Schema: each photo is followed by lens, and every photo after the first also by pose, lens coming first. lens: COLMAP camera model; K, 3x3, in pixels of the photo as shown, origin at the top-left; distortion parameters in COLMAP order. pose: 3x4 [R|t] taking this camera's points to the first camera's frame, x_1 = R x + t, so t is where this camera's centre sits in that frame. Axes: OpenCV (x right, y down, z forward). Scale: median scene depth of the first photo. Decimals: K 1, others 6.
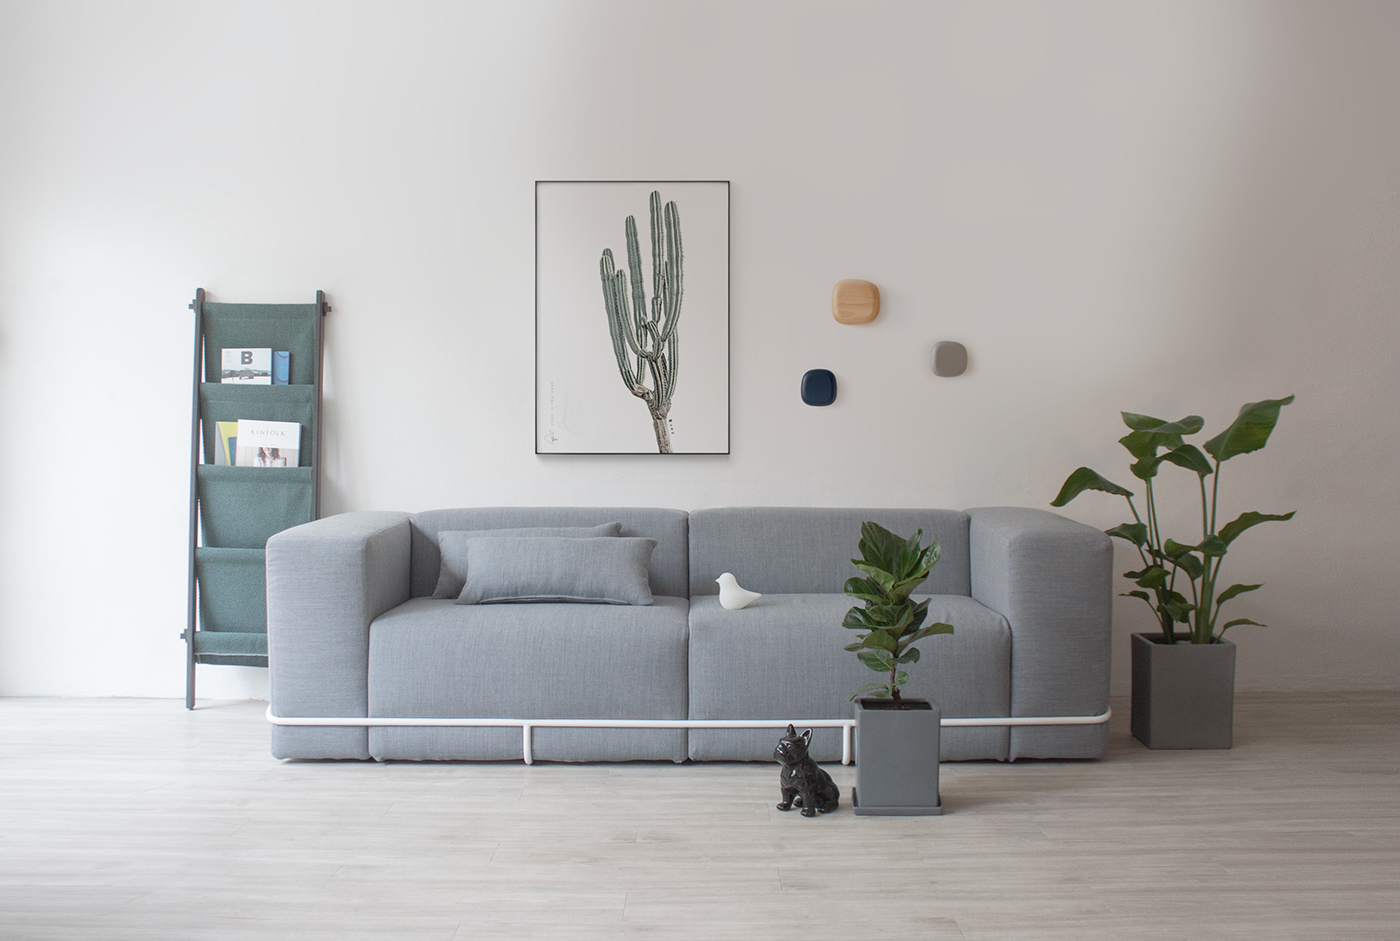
lens RADIAL K [[1579.7, 0, 696.8], [0, 1579.7, 464.6], [0, 0, 1]] dist [-0.064013, 0.000000]
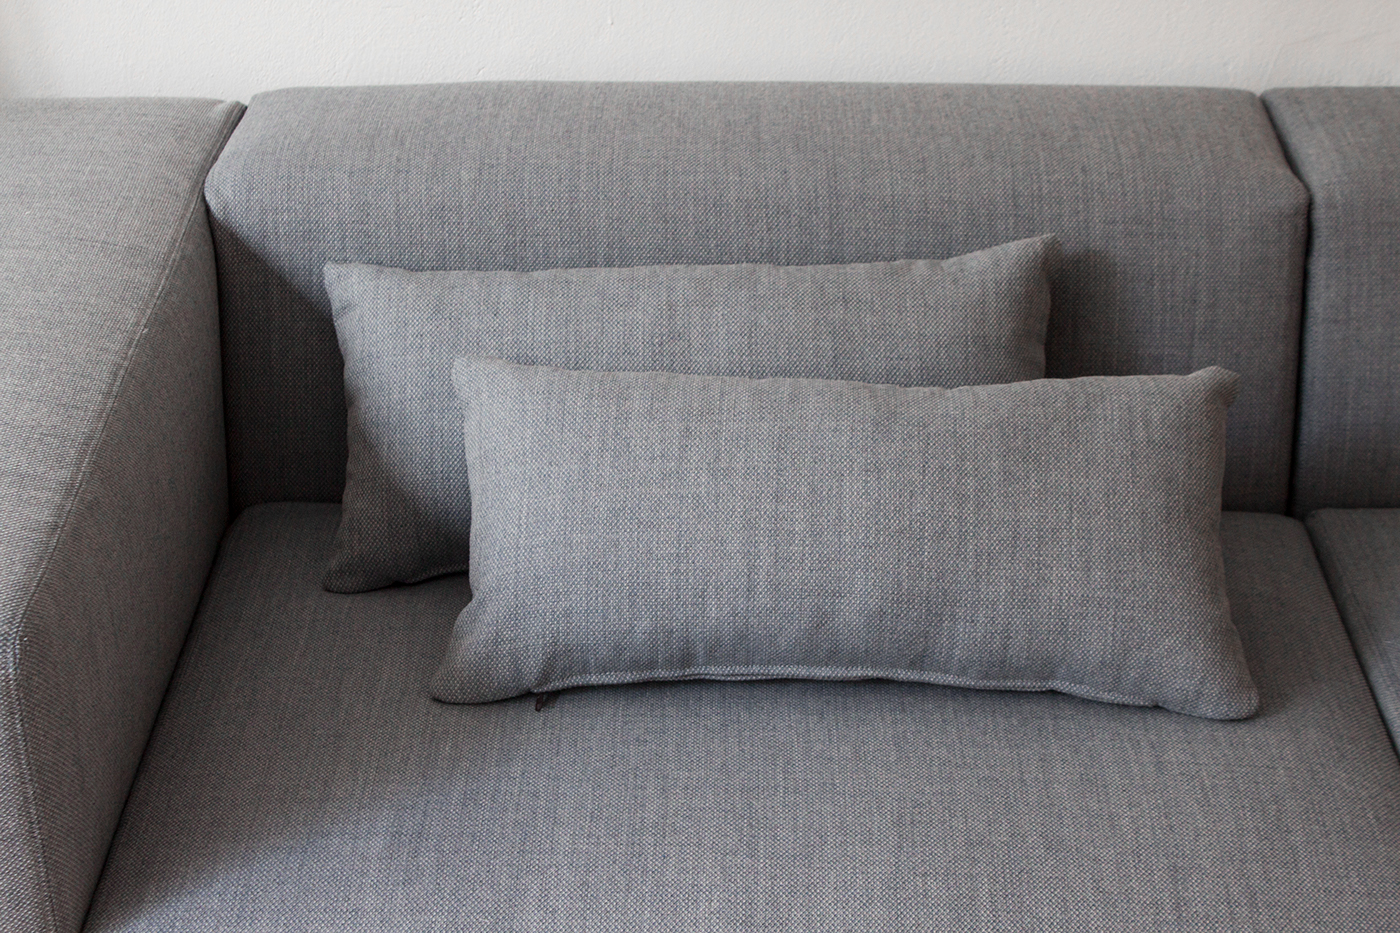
lens RADIAL K [[2668.4, 0, 749.5], [0, 2668.4, 474.9], [0, 0, 1]] dist [0.052031, 0.000000]
pose [[0.999768, 0.001957, 0.021466, -0.119815], [-0.010992, 0.902957, 0.429590, -0.124938], [-0.018543, -0.429726, 0.902769, 0.680708]]
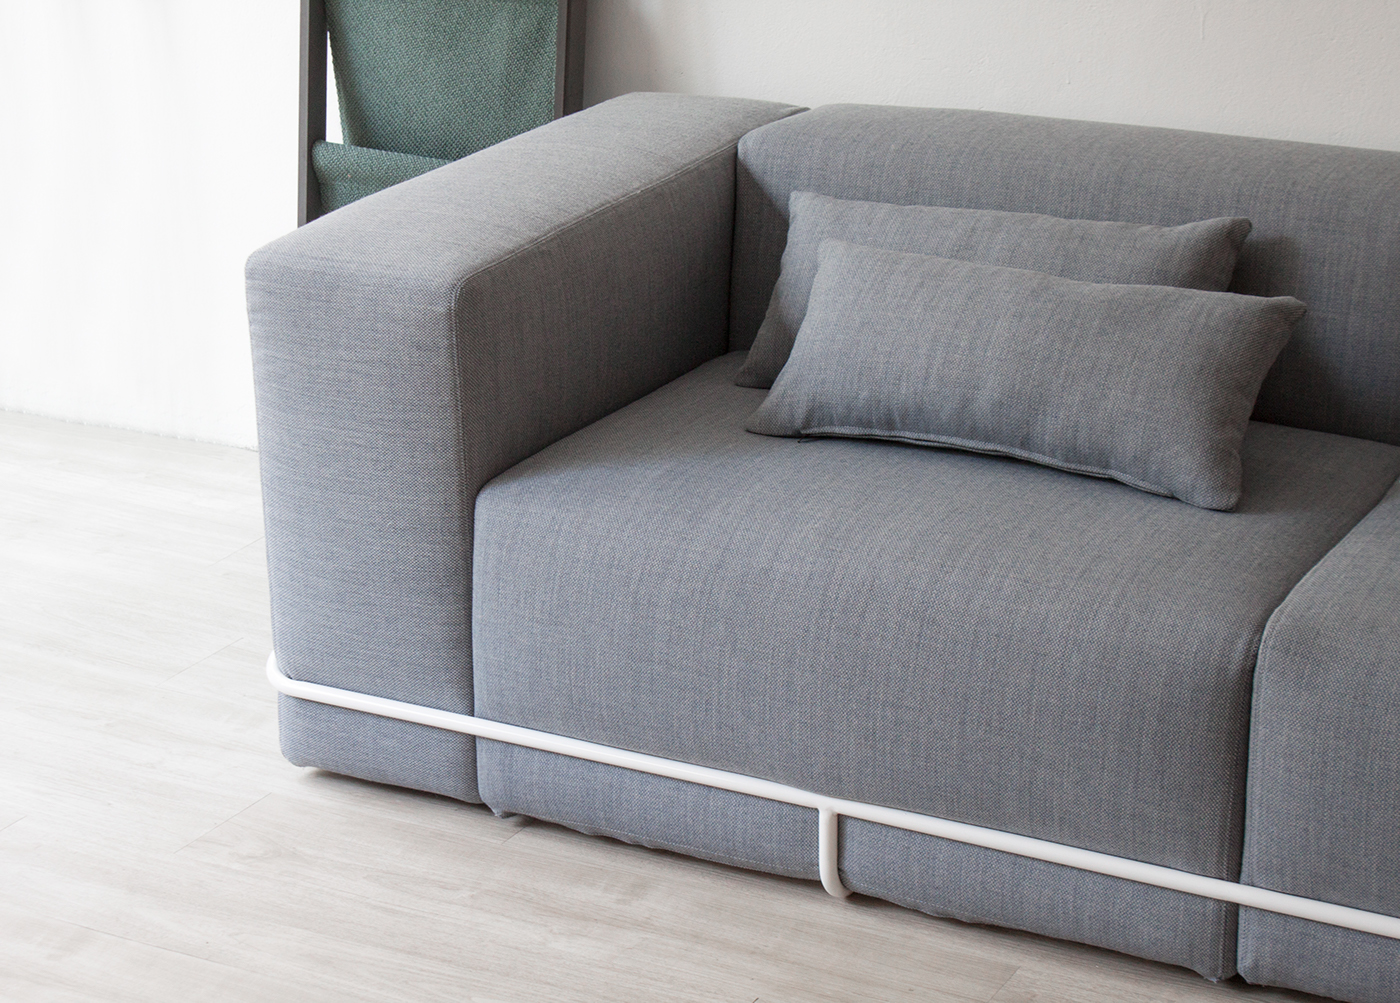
lens RADIAL K [[3106.6, 0, 700.5], [0, 3106.6, 502.6], [0, 0, 1]] dist [0.112733, 0.000000]
pose [[0.890254, 0.147064, -0.431068, 0.176918], [-0.007269, 0.950904, 0.309400, -0.136716], [0.455406, -0.272311, 0.847616, 0.364812]]
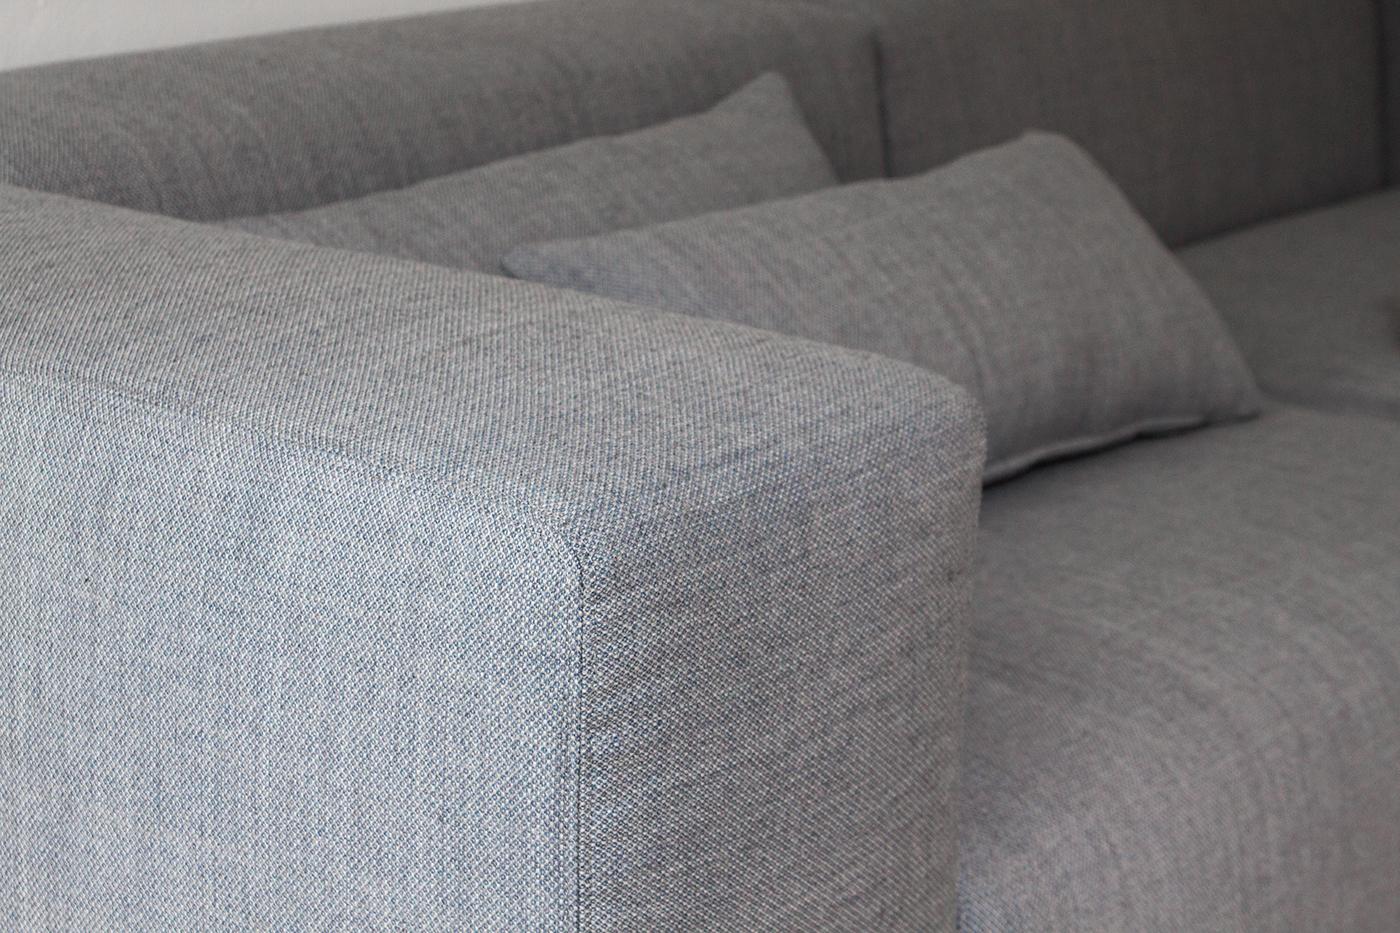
lens RADIAL K [[2878.6, 0, 700.6], [0, 2878.6, 465.8], [0, 0, 1]] dist [0.141682, 0.000000]
pose [[0.606435, -0.213597, 0.765907, -0.447545], [0.014380, 0.966032, 0.258022, -0.020469], [-0.795003, -0.145459, 0.588907, 0.843851]]
